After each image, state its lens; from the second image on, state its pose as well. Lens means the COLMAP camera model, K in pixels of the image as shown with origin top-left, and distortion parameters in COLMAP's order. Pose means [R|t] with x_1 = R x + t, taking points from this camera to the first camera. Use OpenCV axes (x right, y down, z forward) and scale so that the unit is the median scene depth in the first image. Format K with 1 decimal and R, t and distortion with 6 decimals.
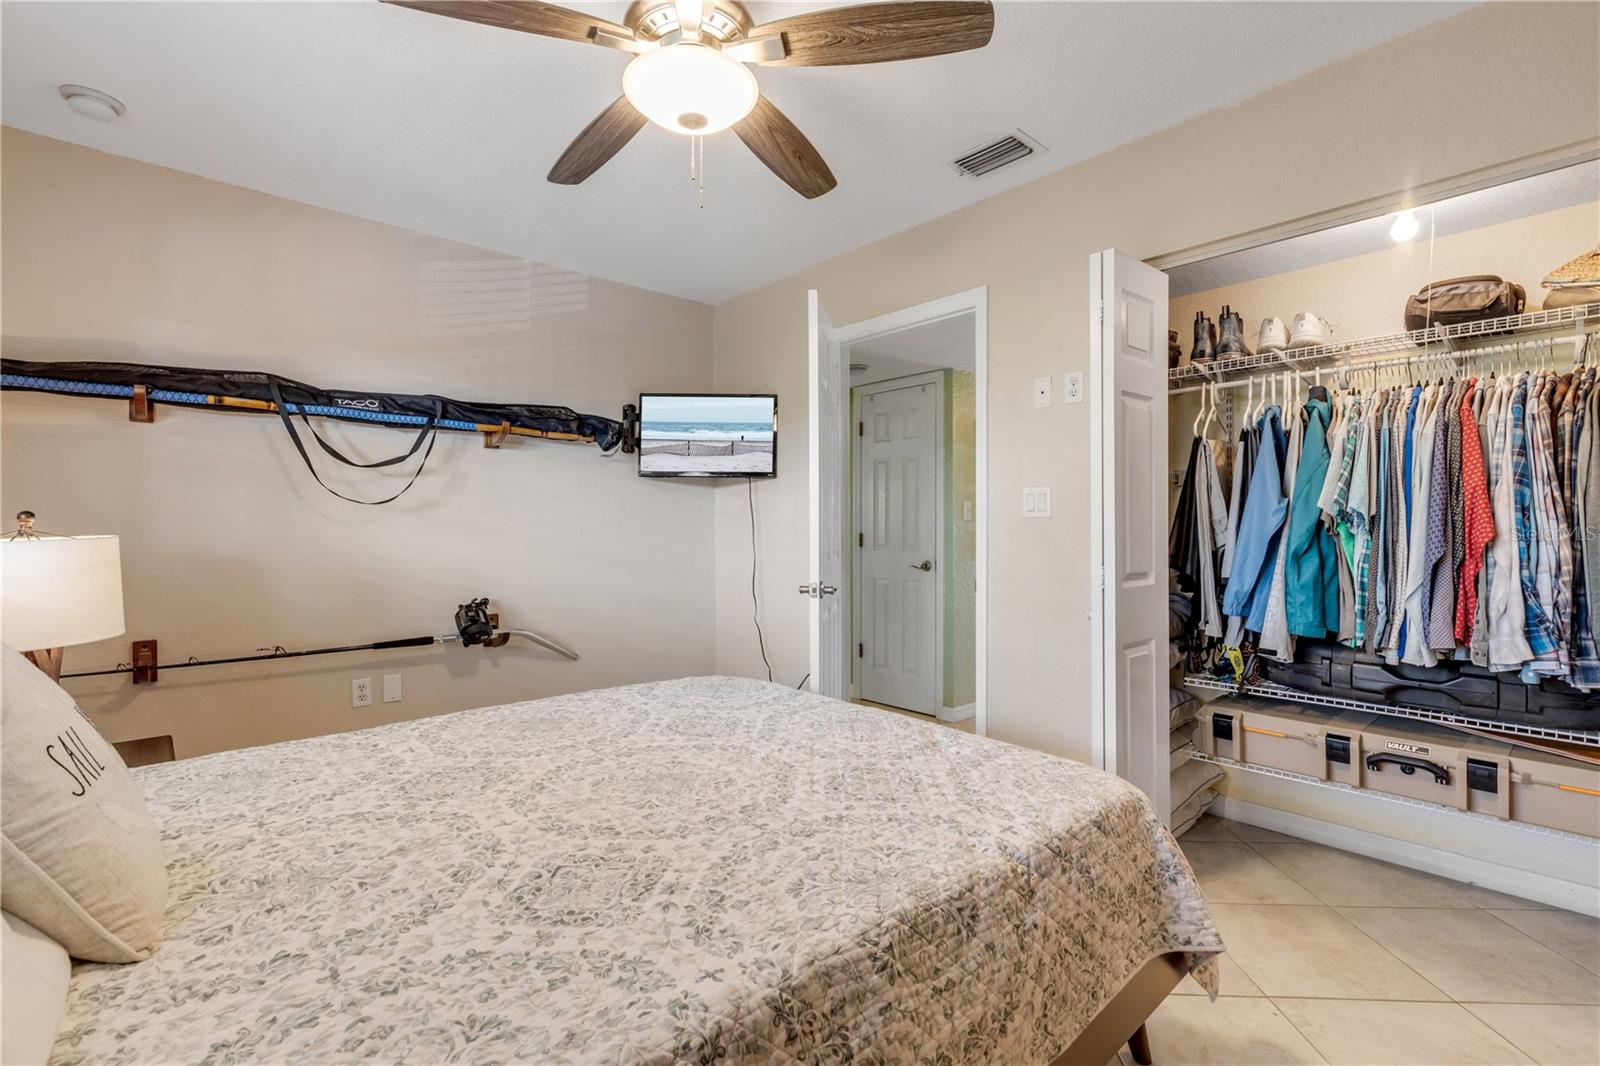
lens RADIAL K [[720.0, 0, 785.7], [0, 720.0, 528.8], [0, 0, 1]] dist [0.006795, -0.001900]
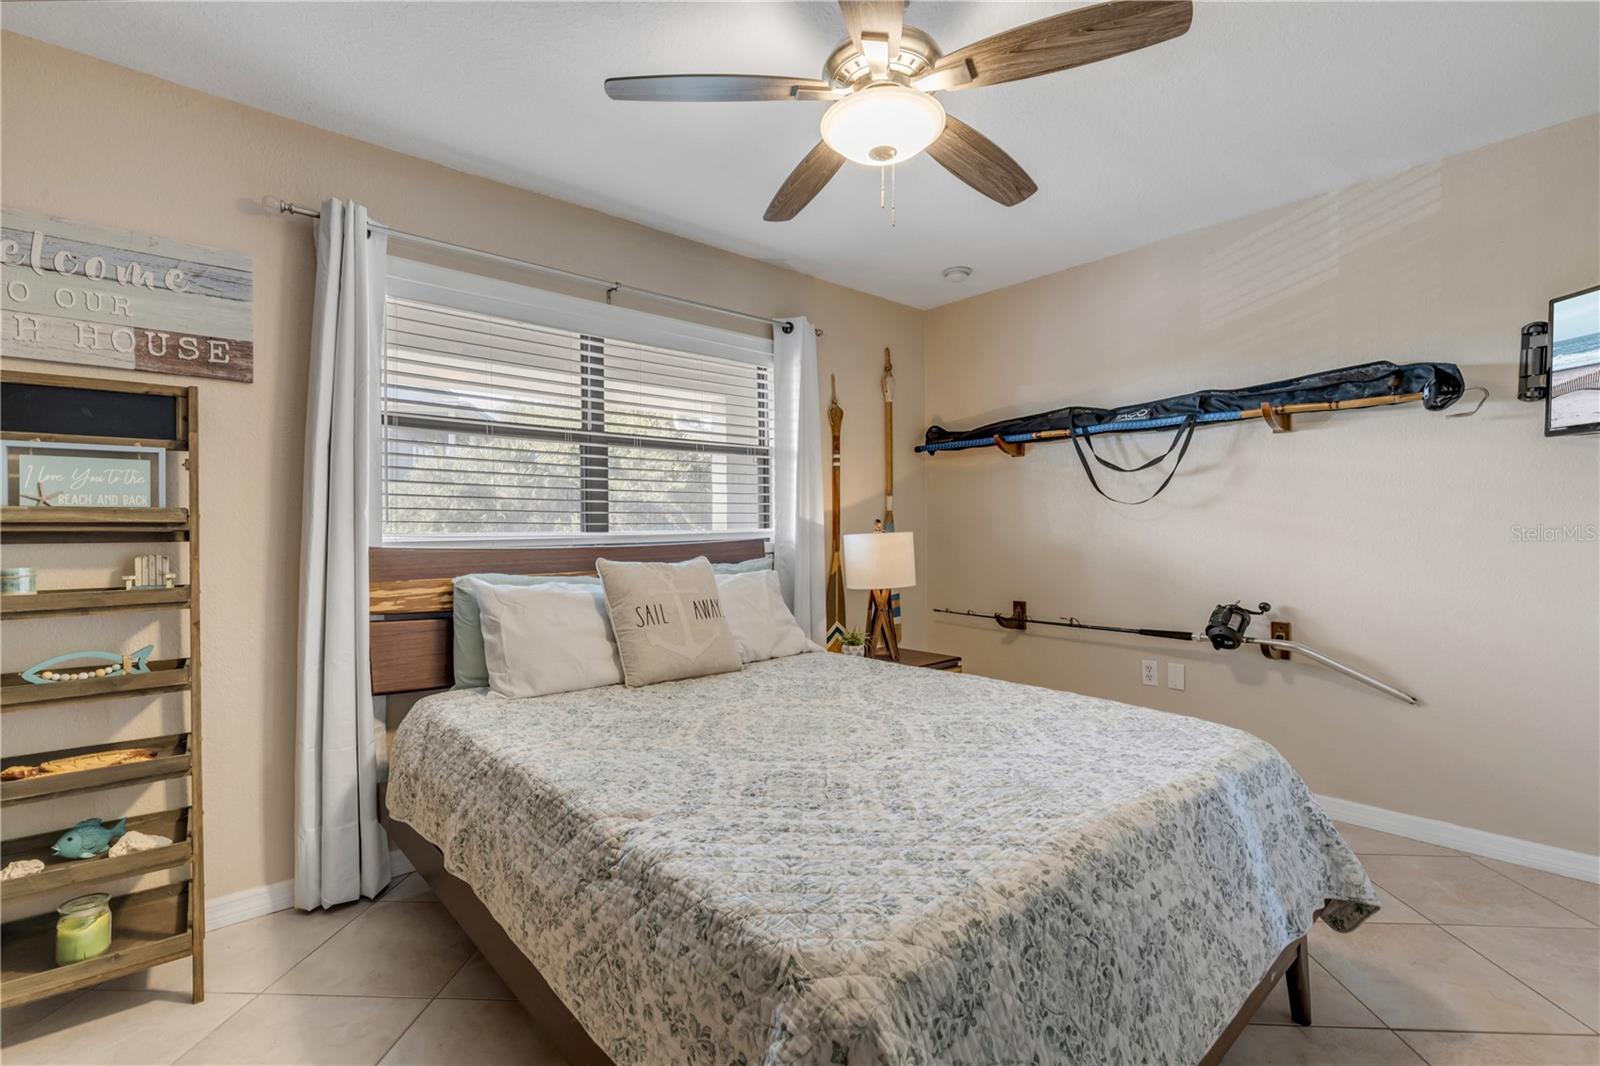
lens RADIAL K [[720.0, 0, 806.8], [0, 720.0, 523.8], [0, 0, 1]] dist [0.006795, -0.001900]
pose [[-0.001549, -0.003175, -0.999994, 0.998181], [0.011580, 0.999928, -0.003193, -0.009125], [0.999932, -0.011585, -0.001512, 0.917263]]
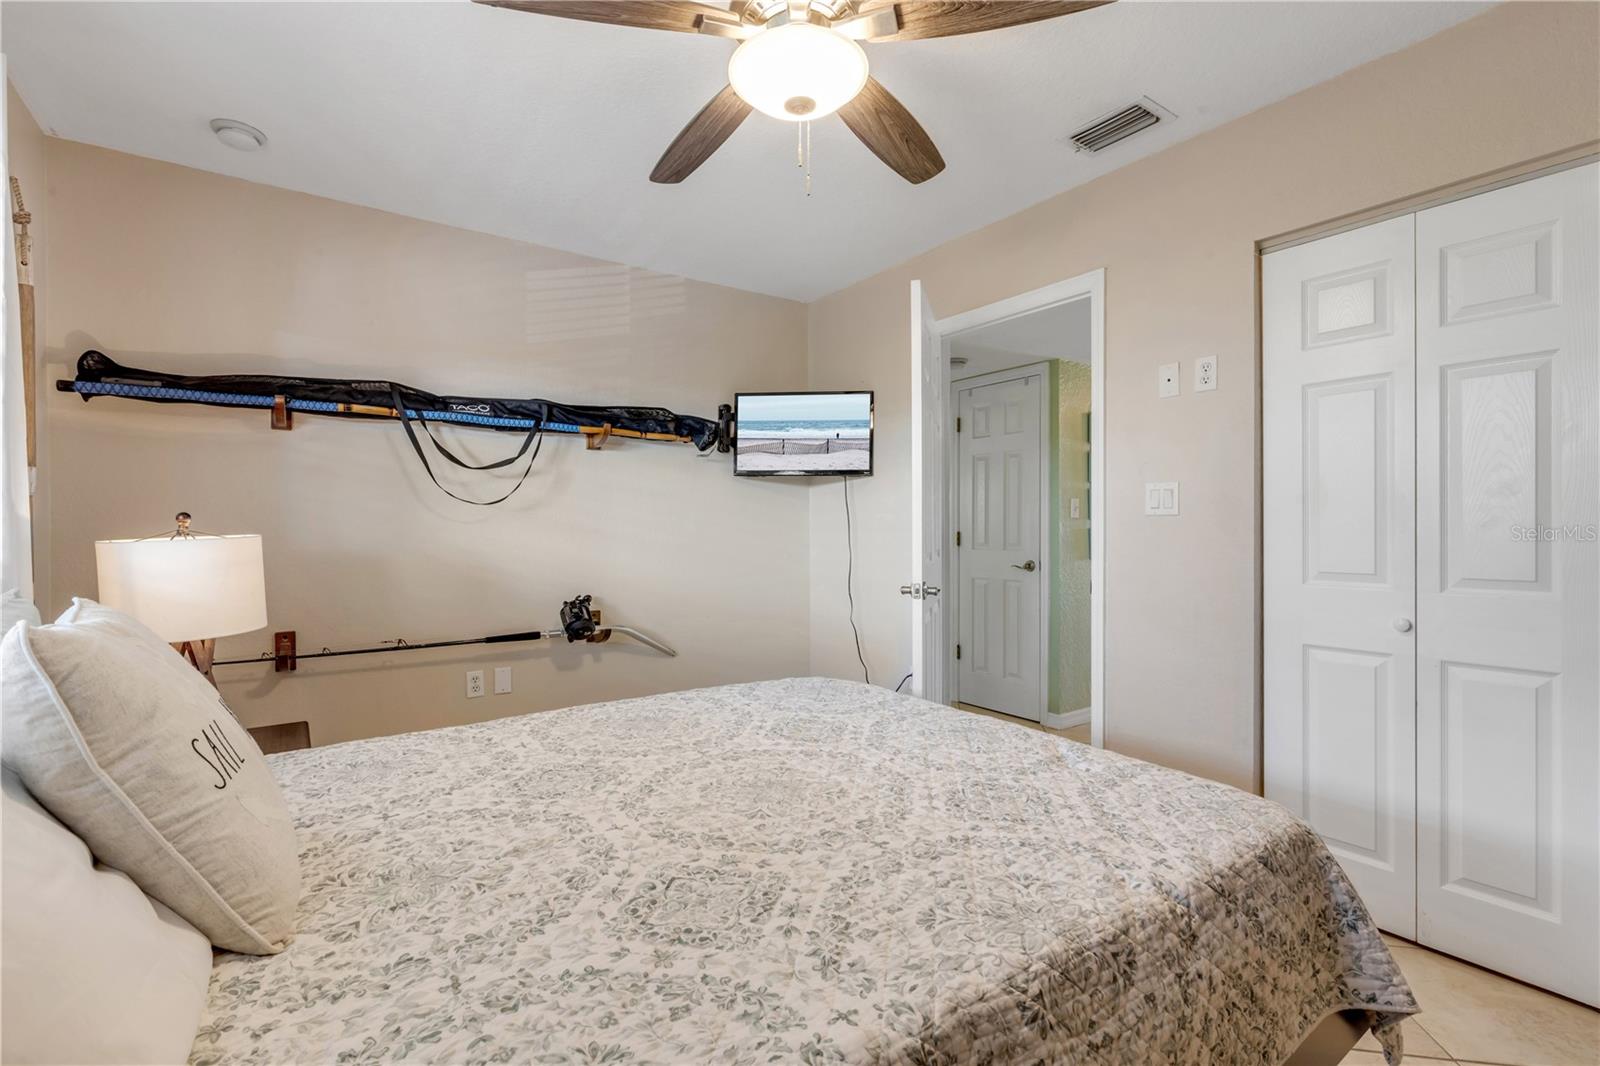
lens RADIAL K [[720.0, 0, 799.3], [0, 720.0, 529.7], [0, 0, 1]] dist [0.006795, -0.001900]
pose [[0.994260, -0.001409, -0.106985, -0.032224], [0.001756, 0.999994, 0.003146, -0.000915], [0.106980, -0.003316, 0.994256, 0.045520]]
